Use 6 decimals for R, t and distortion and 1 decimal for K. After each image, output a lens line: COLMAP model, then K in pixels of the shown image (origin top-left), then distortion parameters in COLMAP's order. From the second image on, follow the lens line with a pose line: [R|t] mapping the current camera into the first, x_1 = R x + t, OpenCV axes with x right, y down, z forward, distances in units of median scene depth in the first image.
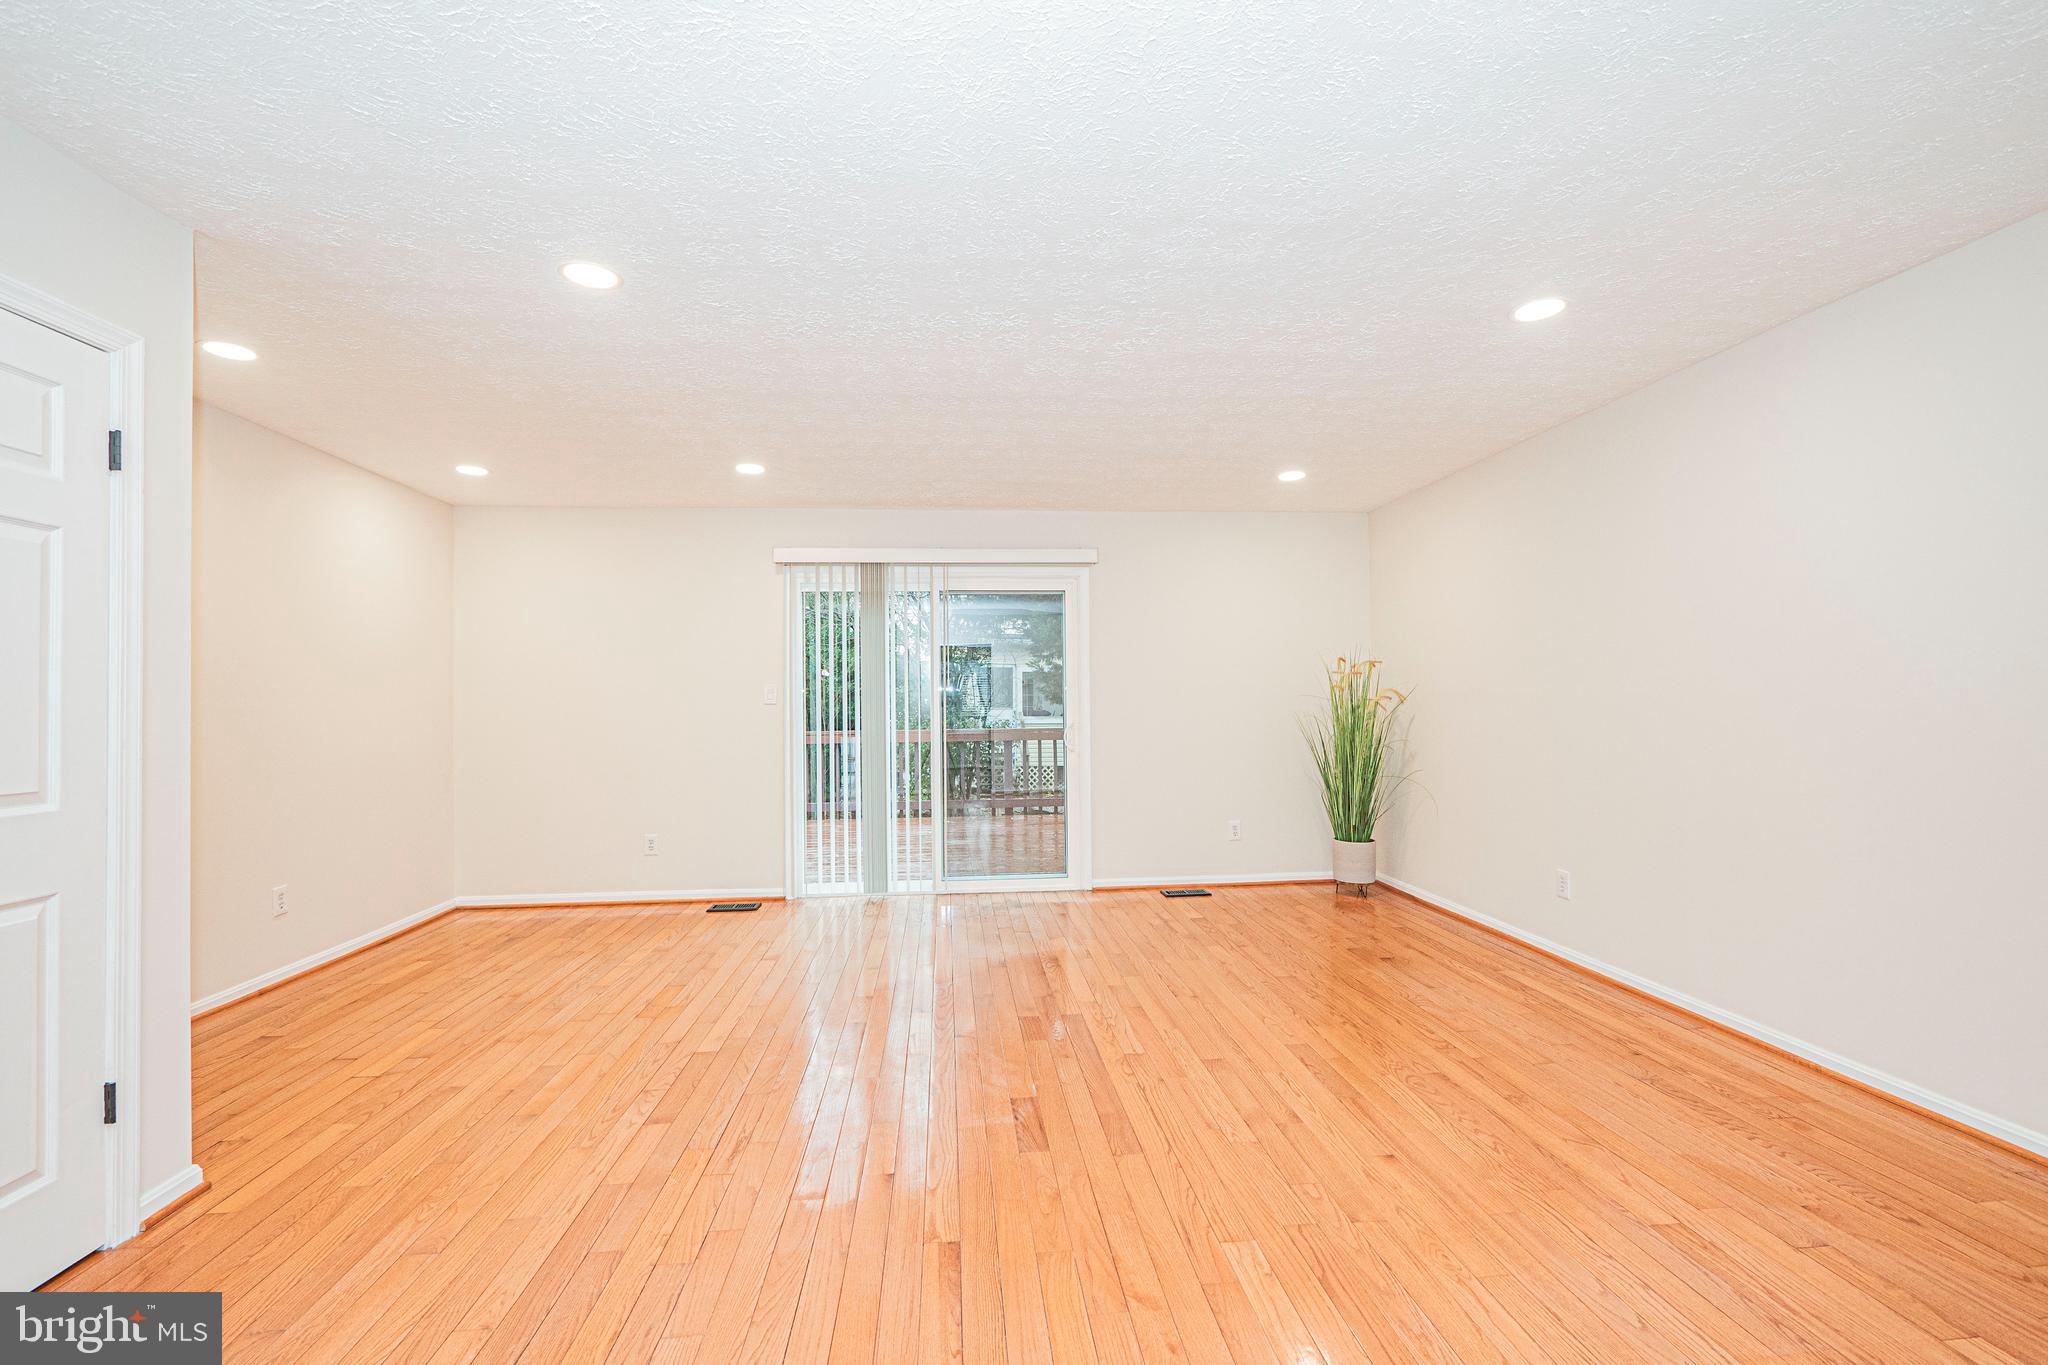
lens RADIAL K [[862.3, 0, 1025.1], [0, 862.3, 691.5], [0, 0, 1]] dist [-0.008971, 0.001489]
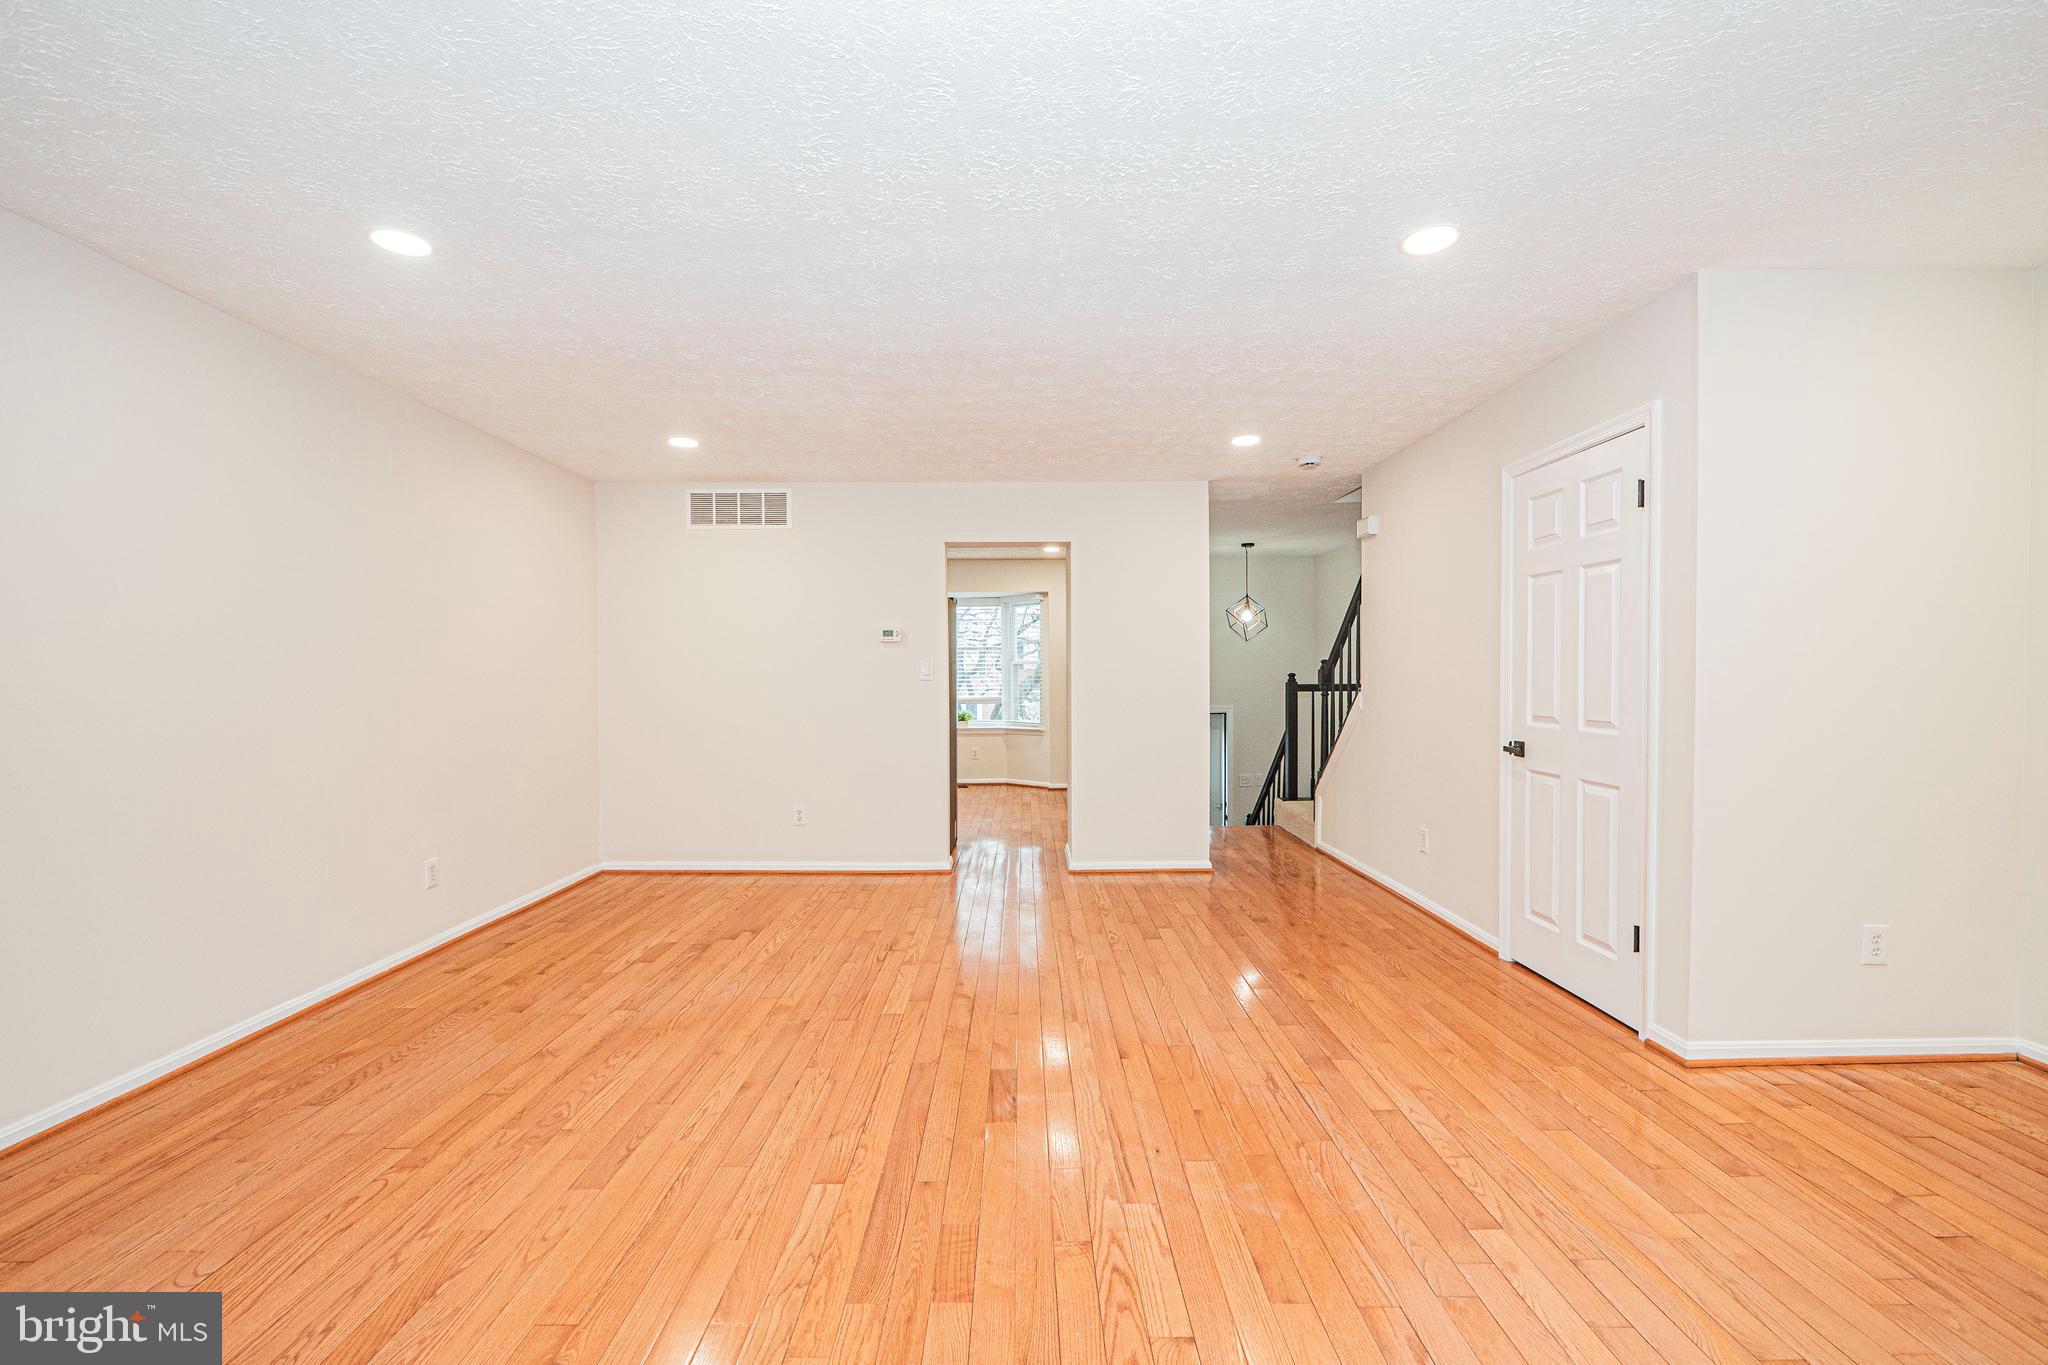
lens RADIAL K [[861.6, 0, 1022.4], [0, 861.6, 688.3], [0, 0, 1]] dist [-0.008318, 0.001000]
pose [[-0.995722, 0.015111, 0.091154, -0.105528], [0.015272, 0.999883, 0.001067, 0.020967], [-0.091127, 0.002454, -0.995836, 1.792785]]
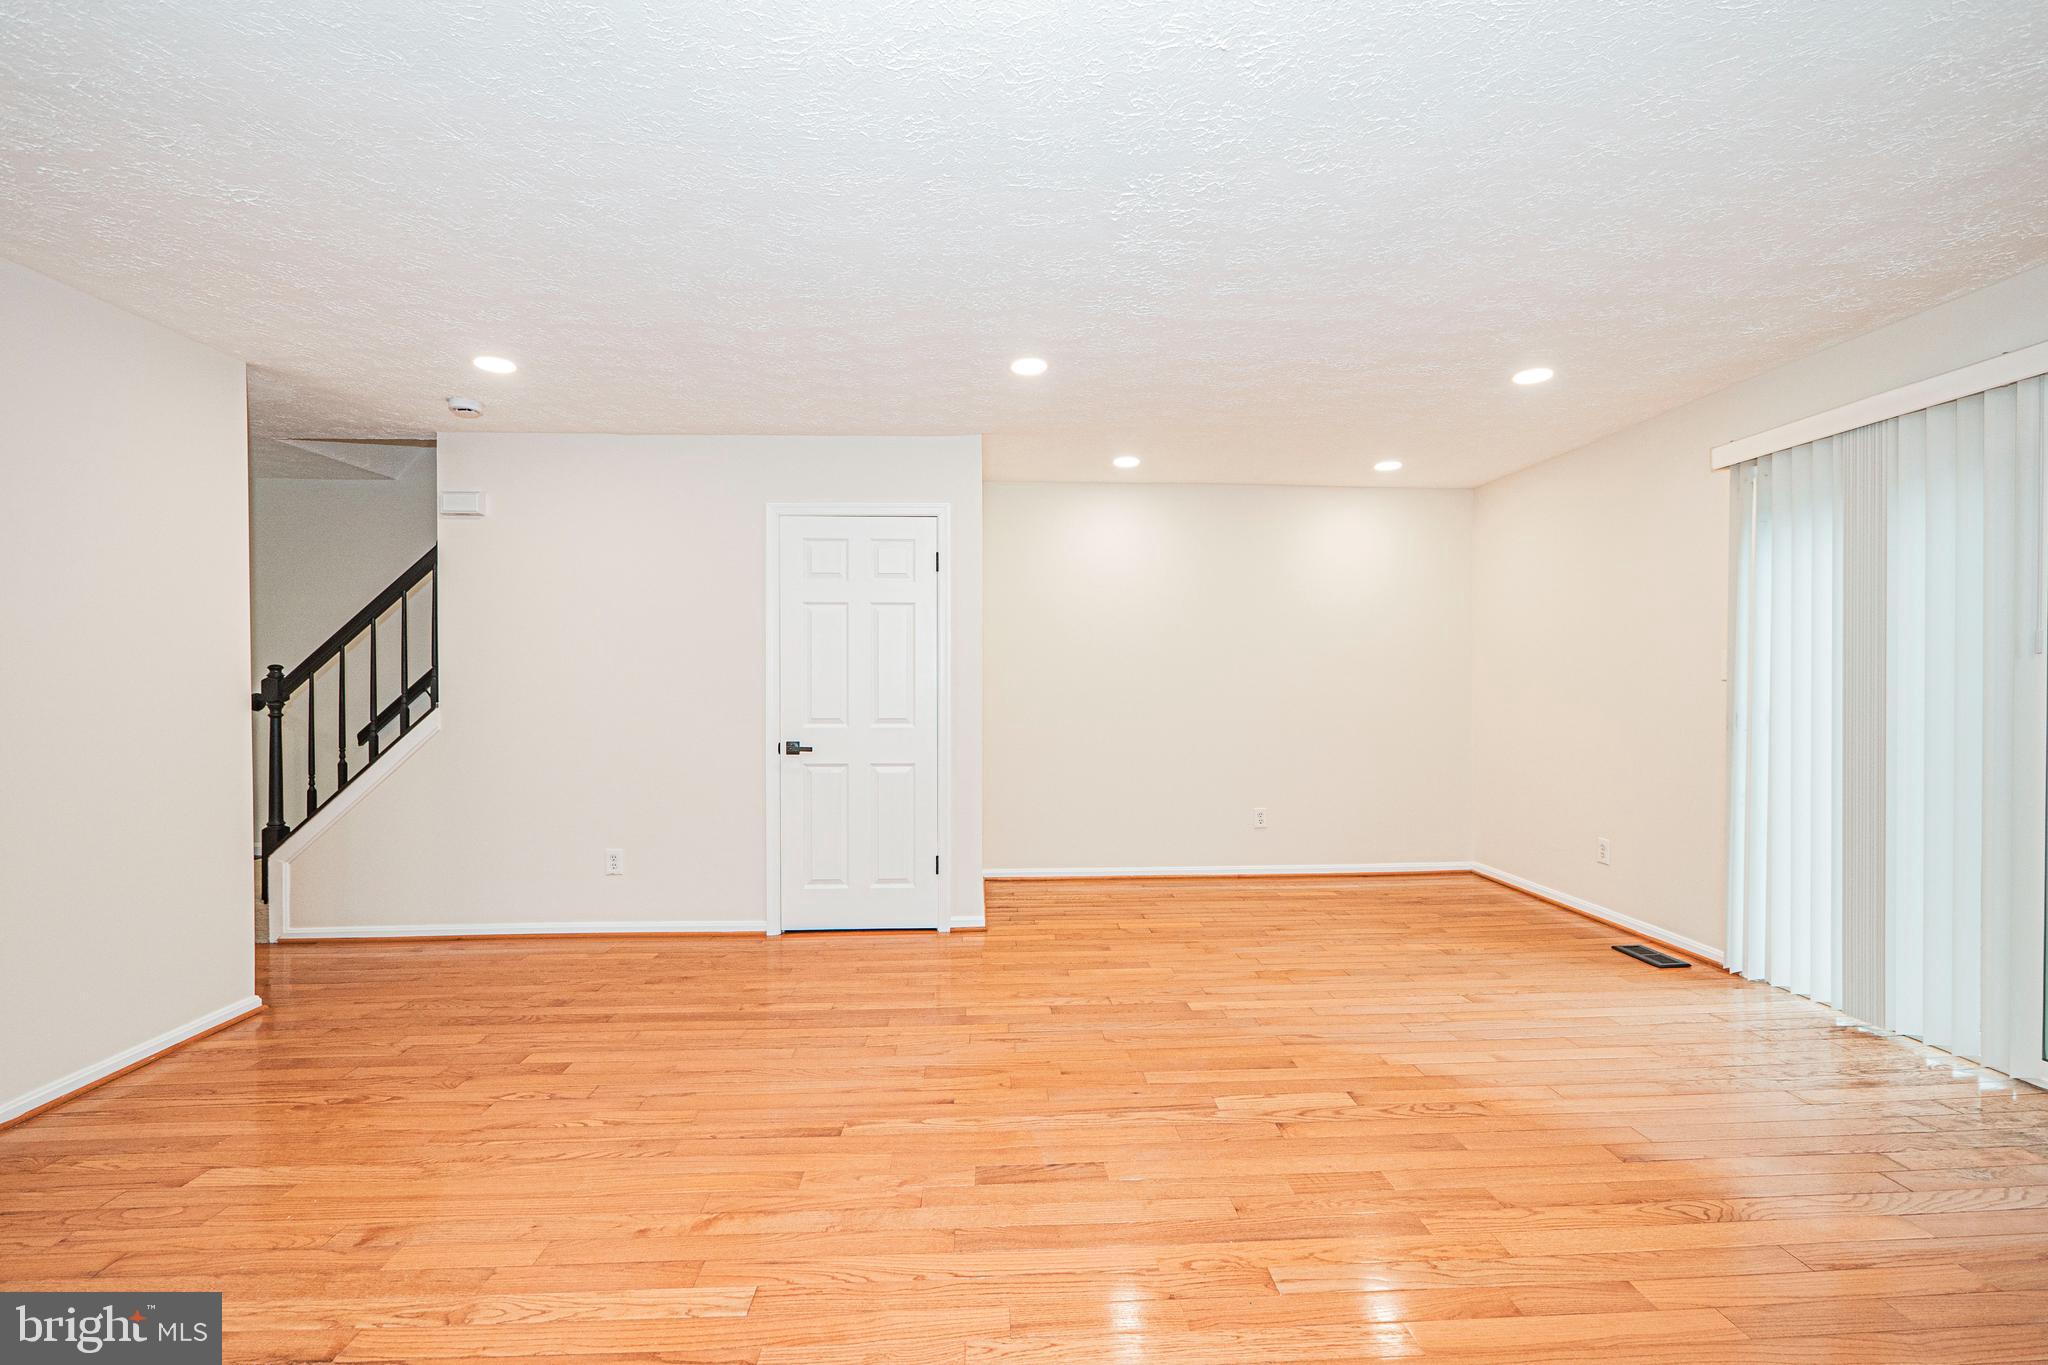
lens RADIAL K [[861.6, 0, 1022.4], [0, 861.6, 688.3], [0, 0, 1]] dist [-0.008318, 0.001000]
pose [[-0.044050, 0.015944, -0.998902, 0.765686], [0.017238, 0.999736, 0.015197, 0.002614], [0.998881, -0.016550, -0.044313, 0.919318]]
